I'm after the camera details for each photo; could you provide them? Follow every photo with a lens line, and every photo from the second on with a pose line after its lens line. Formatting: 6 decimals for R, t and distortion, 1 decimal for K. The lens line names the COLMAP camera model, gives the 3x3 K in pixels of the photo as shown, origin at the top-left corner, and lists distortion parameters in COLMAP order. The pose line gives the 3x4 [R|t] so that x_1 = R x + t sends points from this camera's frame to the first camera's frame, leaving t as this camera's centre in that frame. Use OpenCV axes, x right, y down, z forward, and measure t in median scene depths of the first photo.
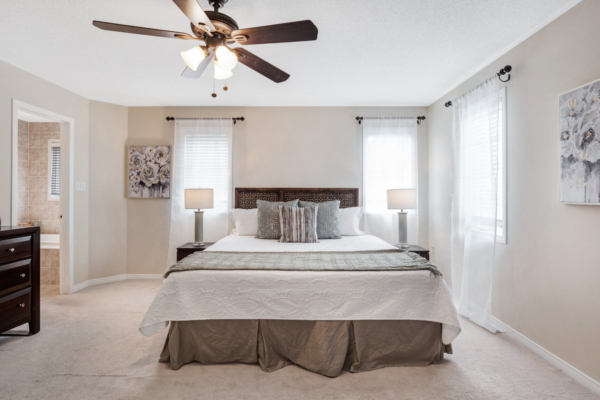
lens RADIAL K [[290.8, 0, 304.1], [0, 290.8, 194.7], [0, 0, 1]] dist [-0.022797, 0.000843]
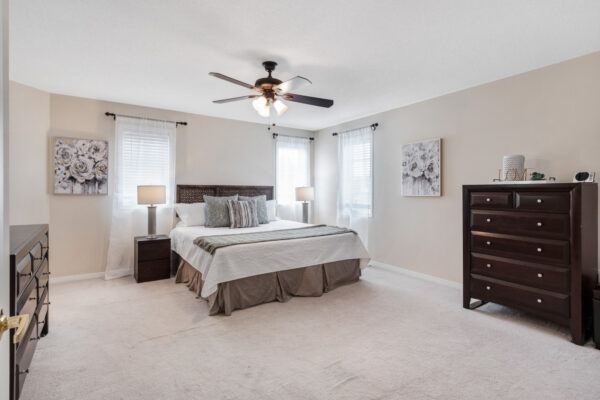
lens RADIAL K [[290.8, 0, 296.4], [0, 290.8, 192.5], [0, 0, 1]] dist [-0.022797, 0.000843]
pose [[0.827266, -0.003266, 0.561802, -0.517959], [-0.001025, 0.999973, 0.007322, -0.002586], [-0.561810, -0.006633, 0.827240, -0.189503]]
